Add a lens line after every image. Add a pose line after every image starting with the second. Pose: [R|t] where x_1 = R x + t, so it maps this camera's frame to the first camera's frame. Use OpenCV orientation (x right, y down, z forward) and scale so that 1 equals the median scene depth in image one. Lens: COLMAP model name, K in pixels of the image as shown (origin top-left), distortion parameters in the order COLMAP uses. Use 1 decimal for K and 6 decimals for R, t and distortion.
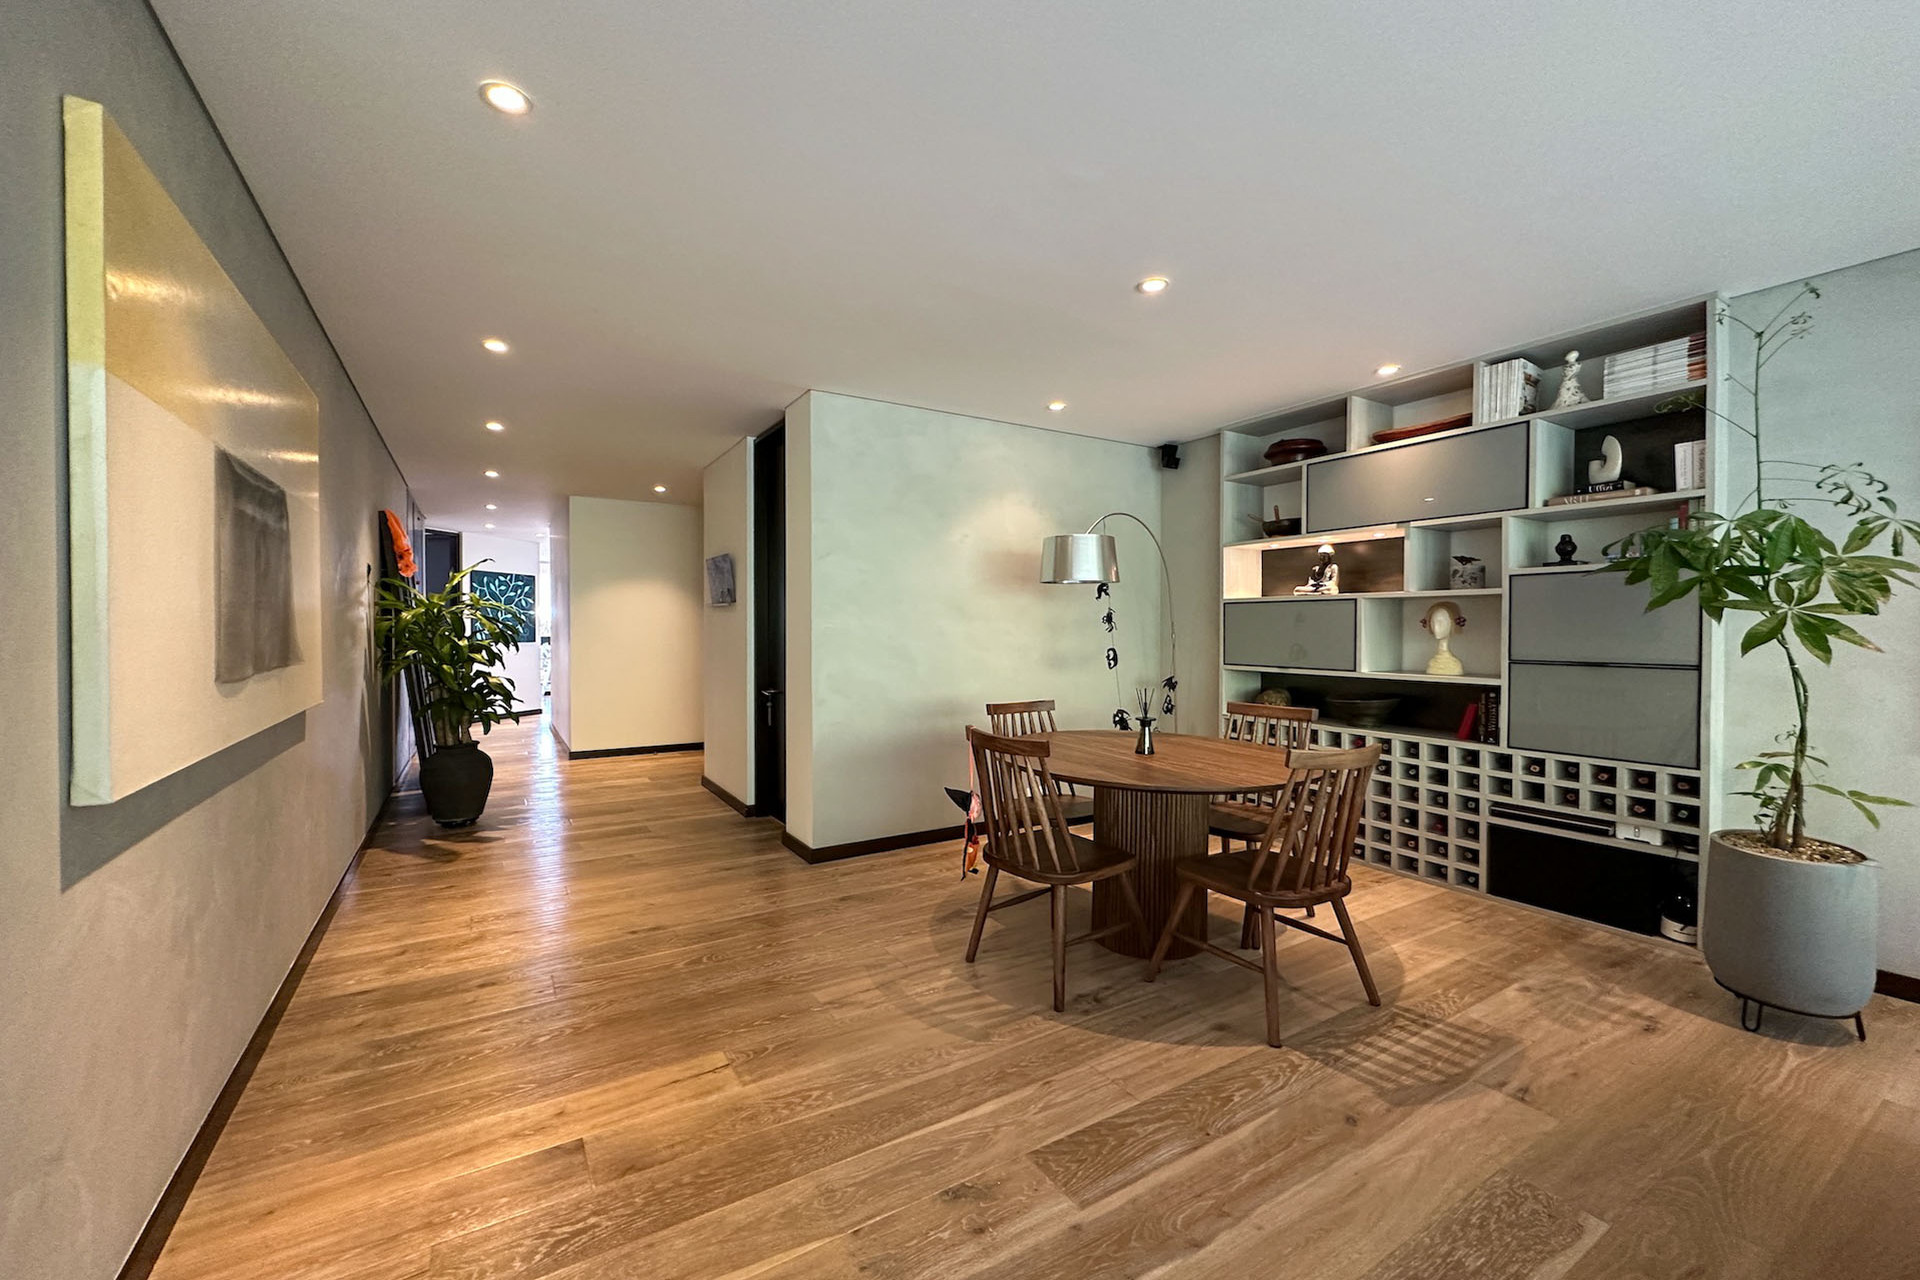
lens RADIAL K [[768.9, 0, 956.9], [0, 768.9, 636.0], [0, 0, 1]] dist [-0.001061, -0.000579]
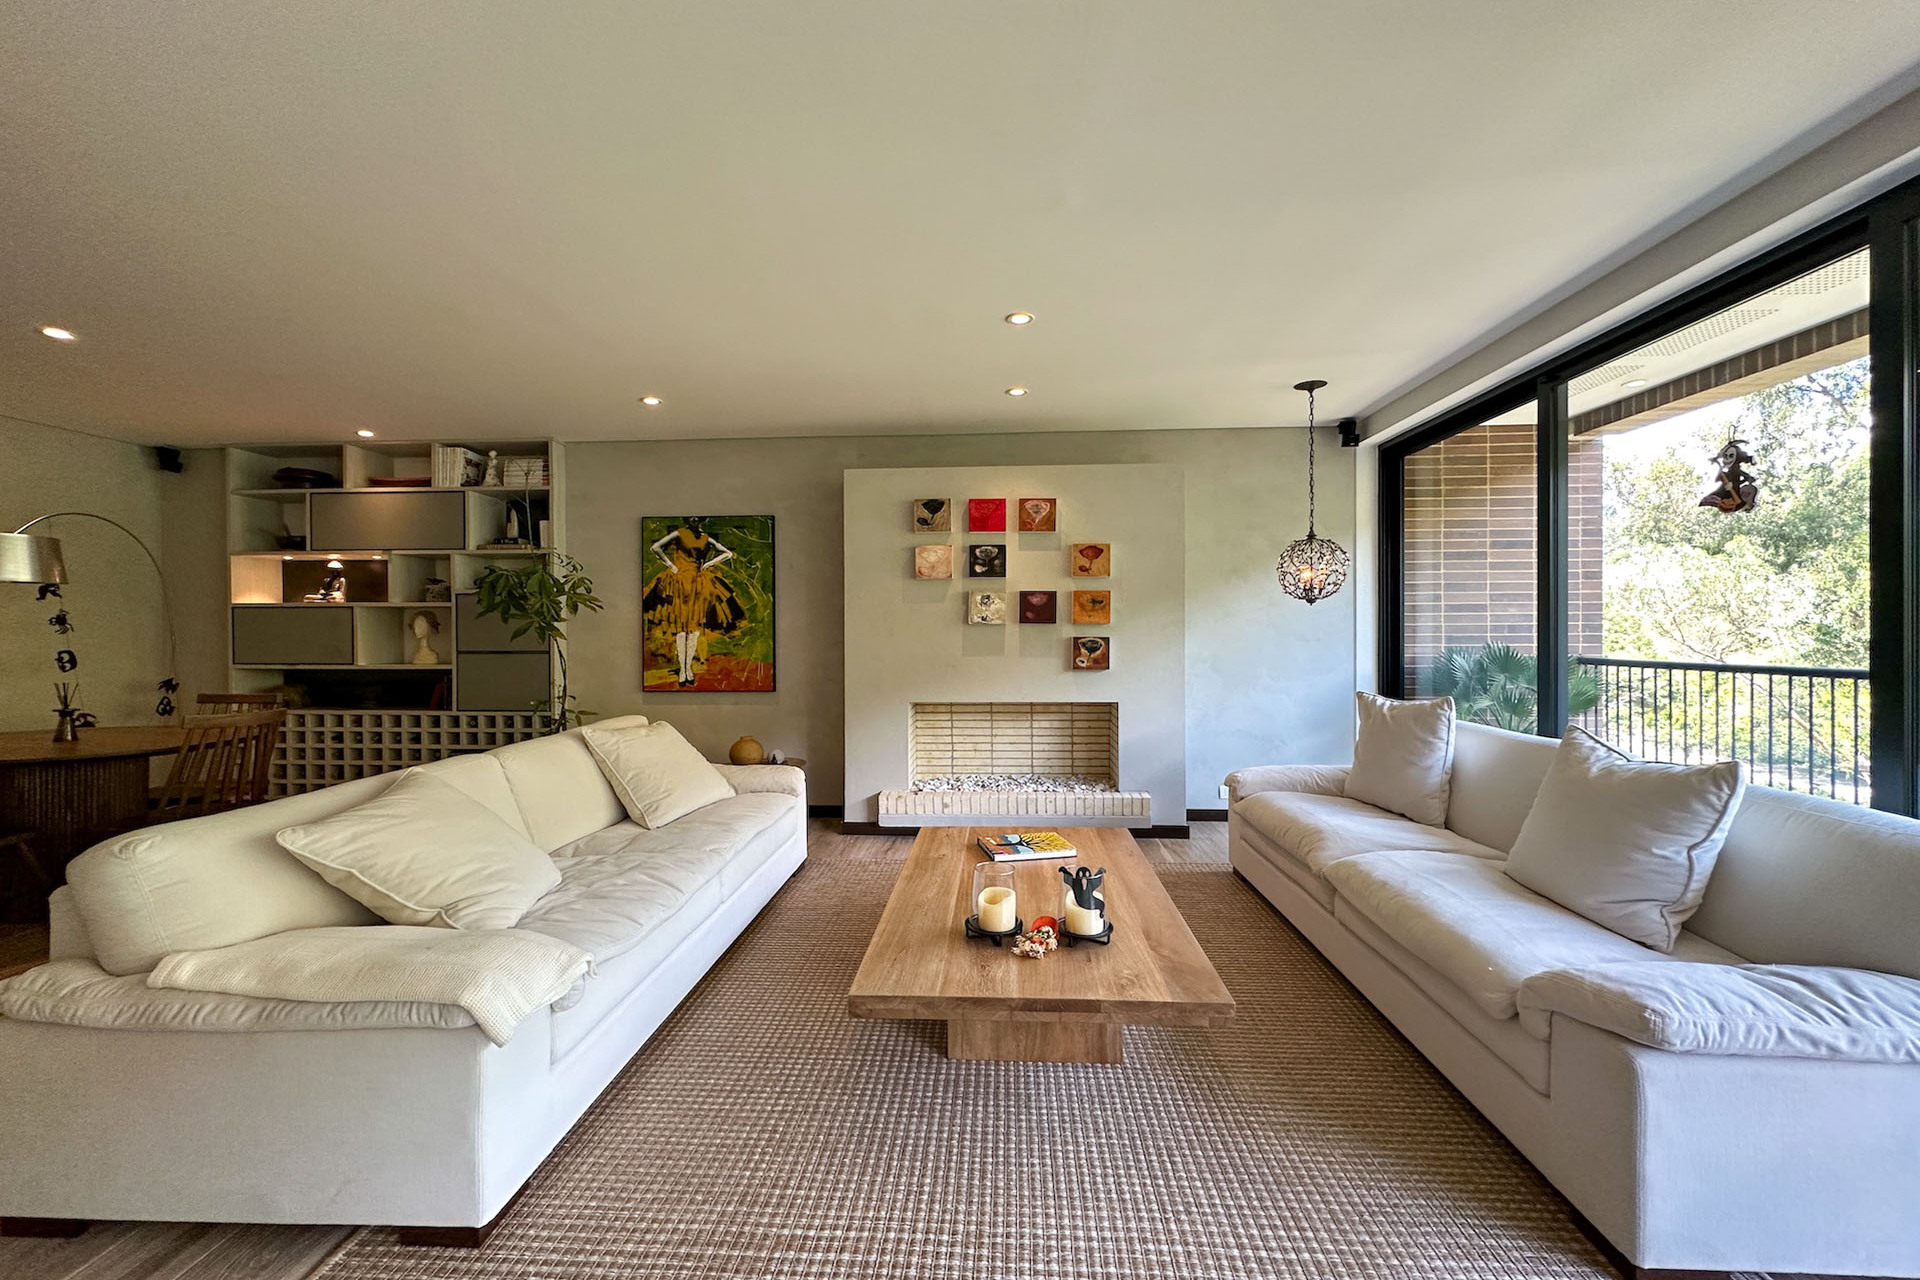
lens RADIAL K [[768.9, 0, 964.2], [0, 768.9, 644.0], [0, 0, 1]] dist [-0.001061, -0.000579]
pose [[0.573187, -0.013588, 0.819312, 0.065206], [0.011863, 0.999895, 0.008284, 0.014858], [-0.819339, 0.004971, 0.573288, -0.573833]]
